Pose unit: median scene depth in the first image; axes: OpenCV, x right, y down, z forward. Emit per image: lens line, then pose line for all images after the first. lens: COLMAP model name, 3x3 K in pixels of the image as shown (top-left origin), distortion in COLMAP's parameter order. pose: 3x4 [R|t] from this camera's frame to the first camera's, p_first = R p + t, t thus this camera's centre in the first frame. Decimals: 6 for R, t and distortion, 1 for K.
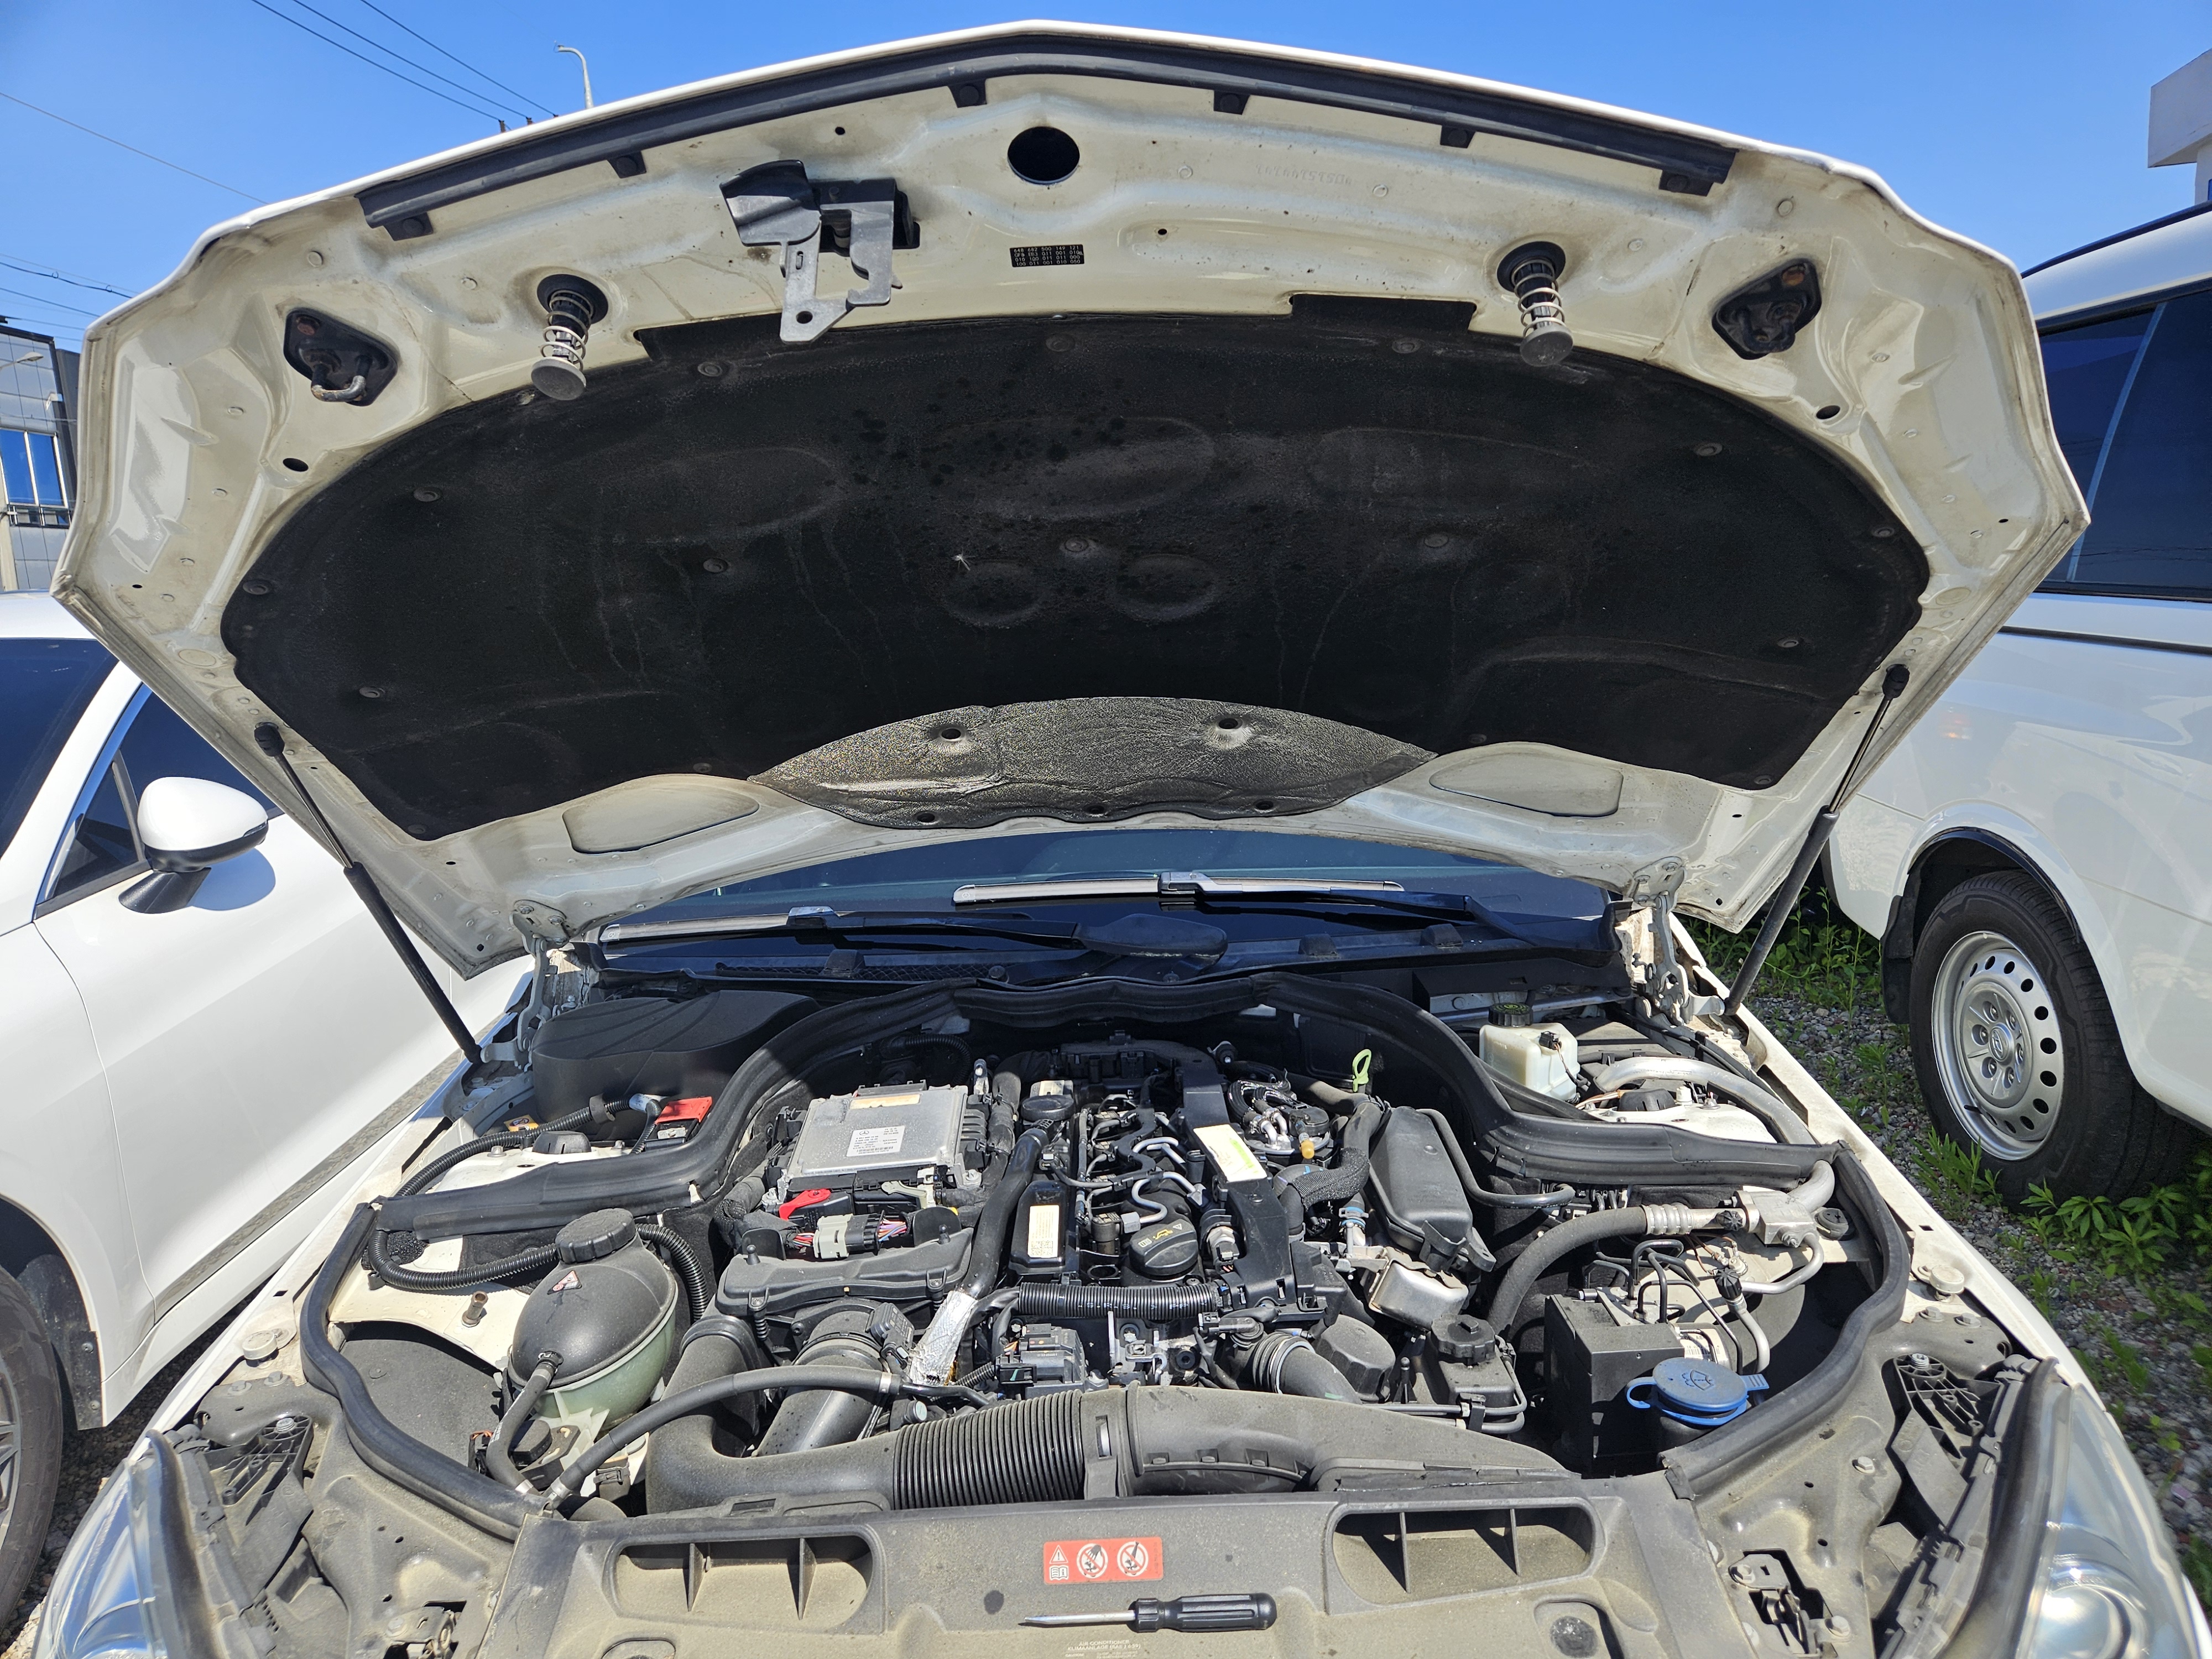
lens RADIAL K [[1526.2, 0, 1105.5], [0, 1526.2, 837.3], [0, 0, 1]] dist [0.053120, -0.042591]
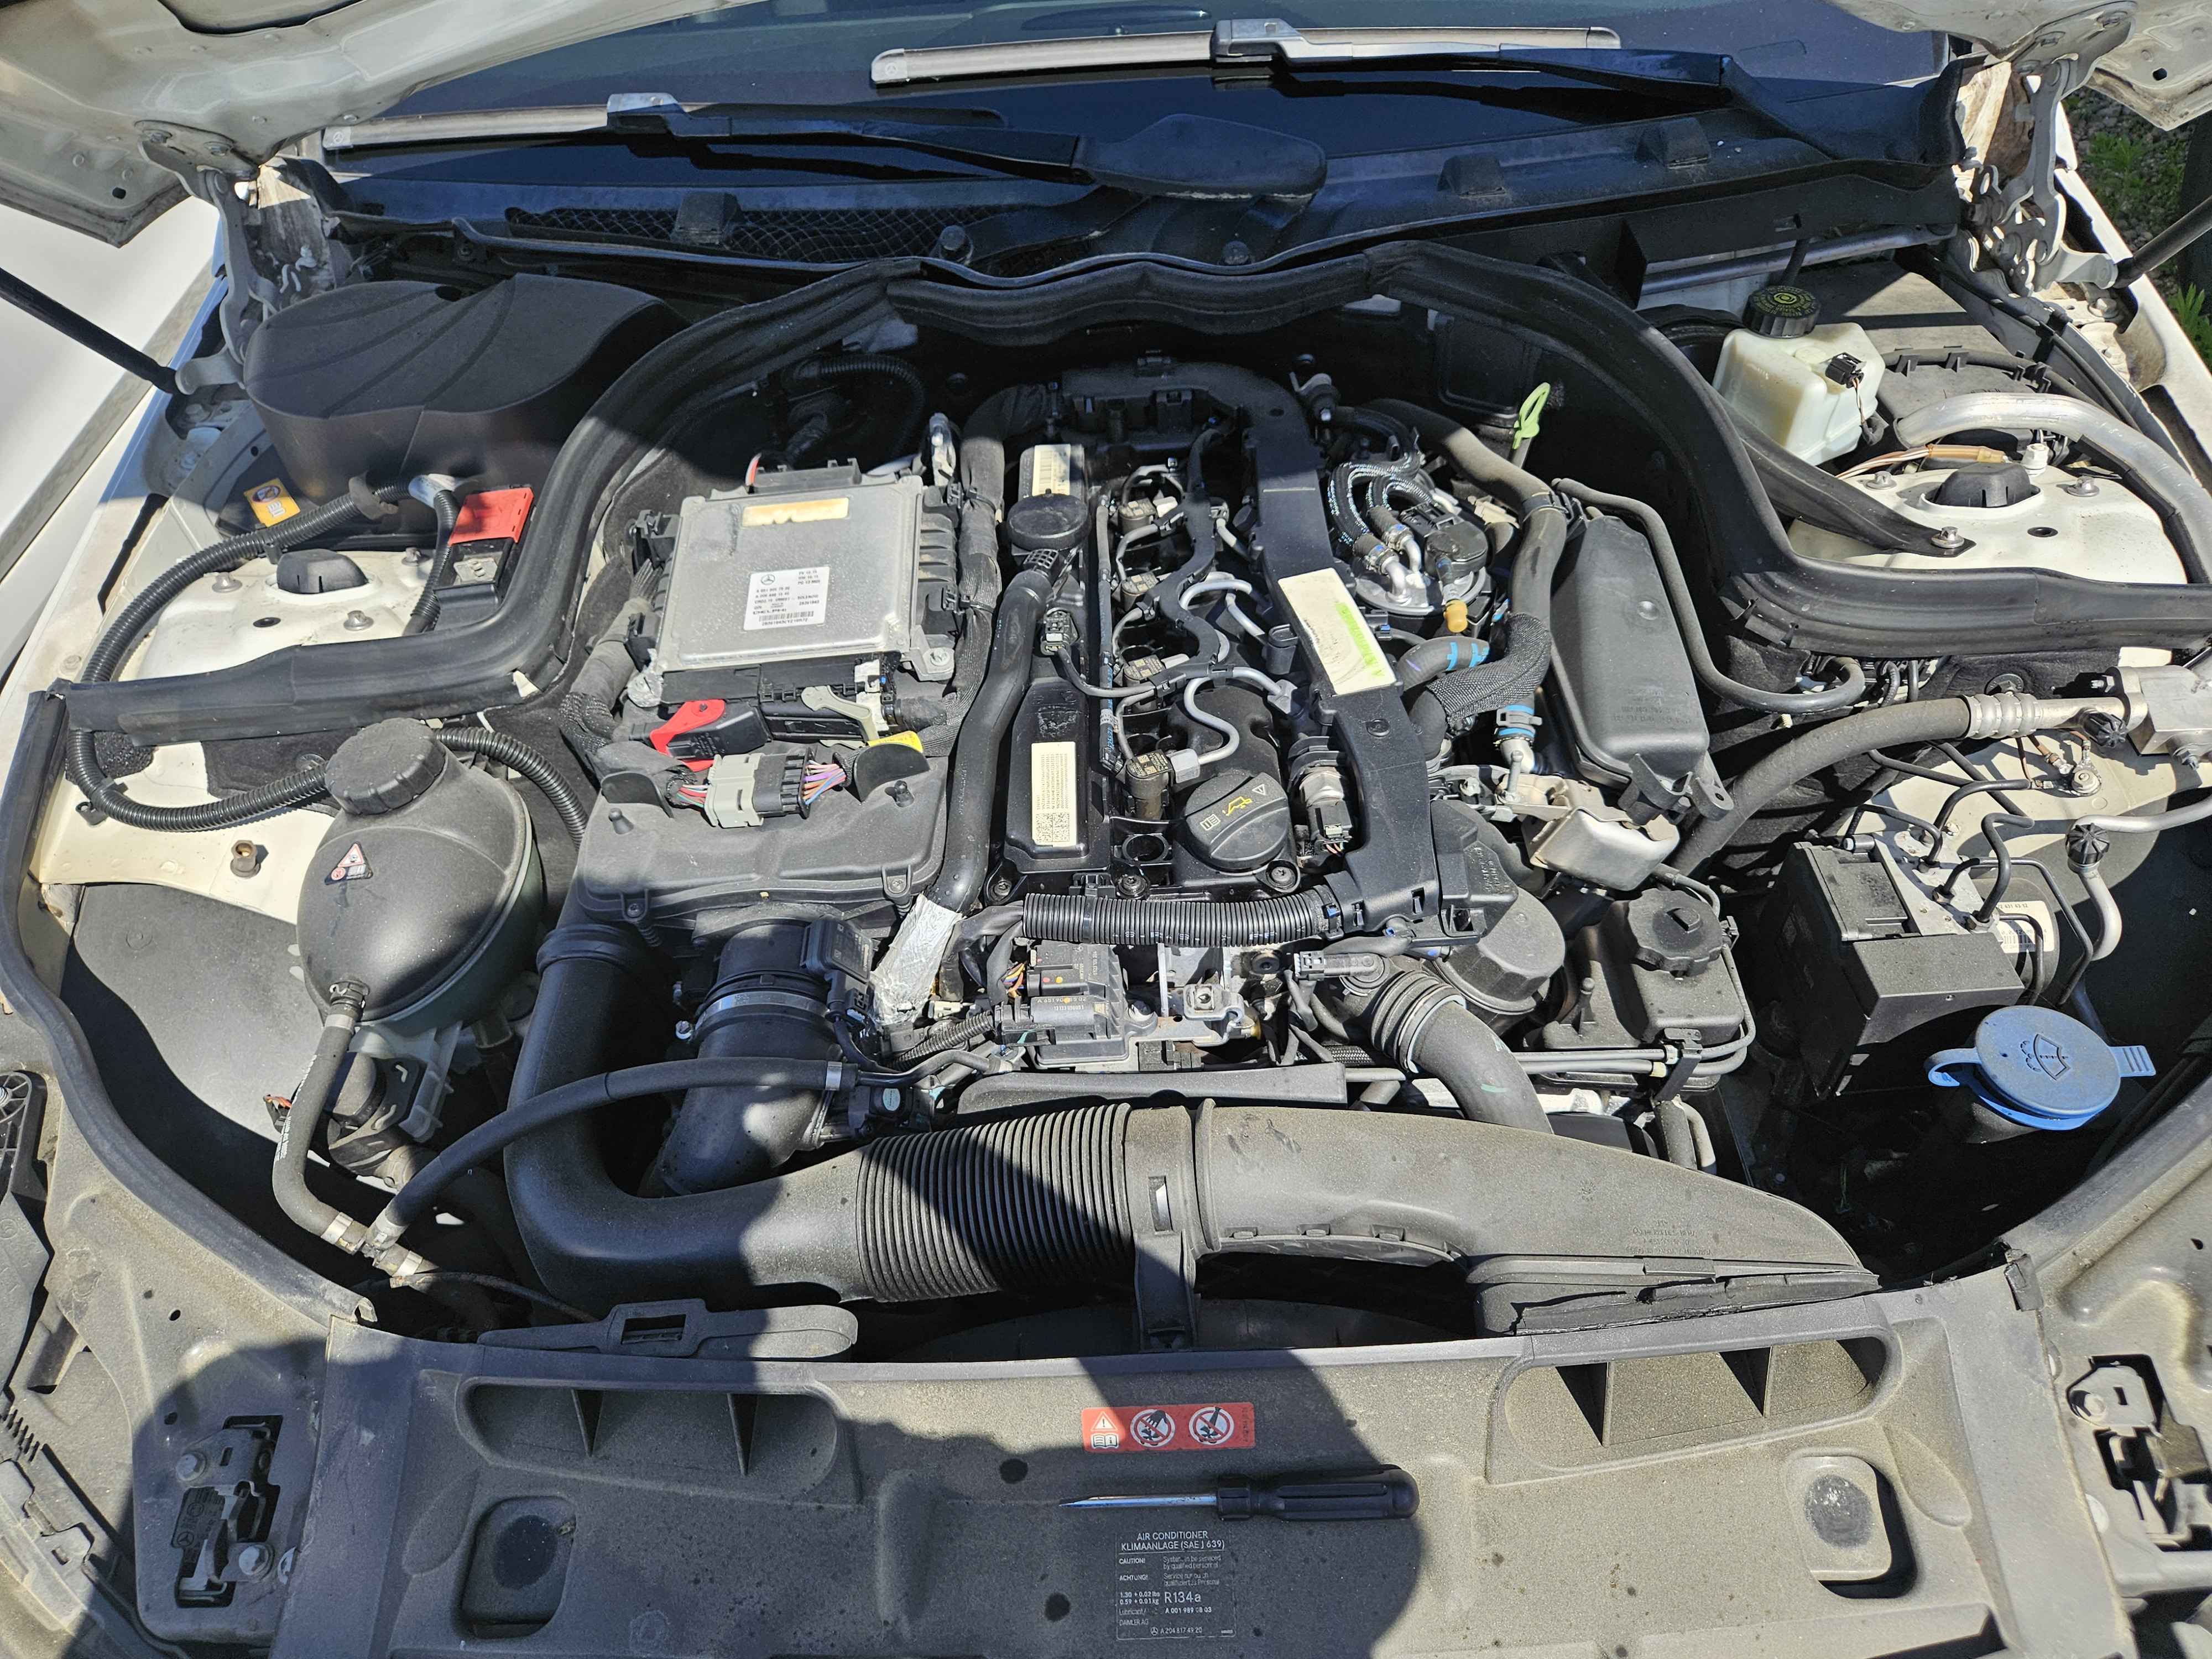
lens RADIAL K [[1526.2, 0, 1115.1], [0, 1526.2, 916.1], [0, 0, 1]] dist [0.053120, -0.042591]
pose [[0.999729, -0.023225, -0.001699, -0.012897], [0.019444, 0.792373, 0.609726, -0.089926], [-0.012814, -0.609594, 0.792610, 0.407616]]
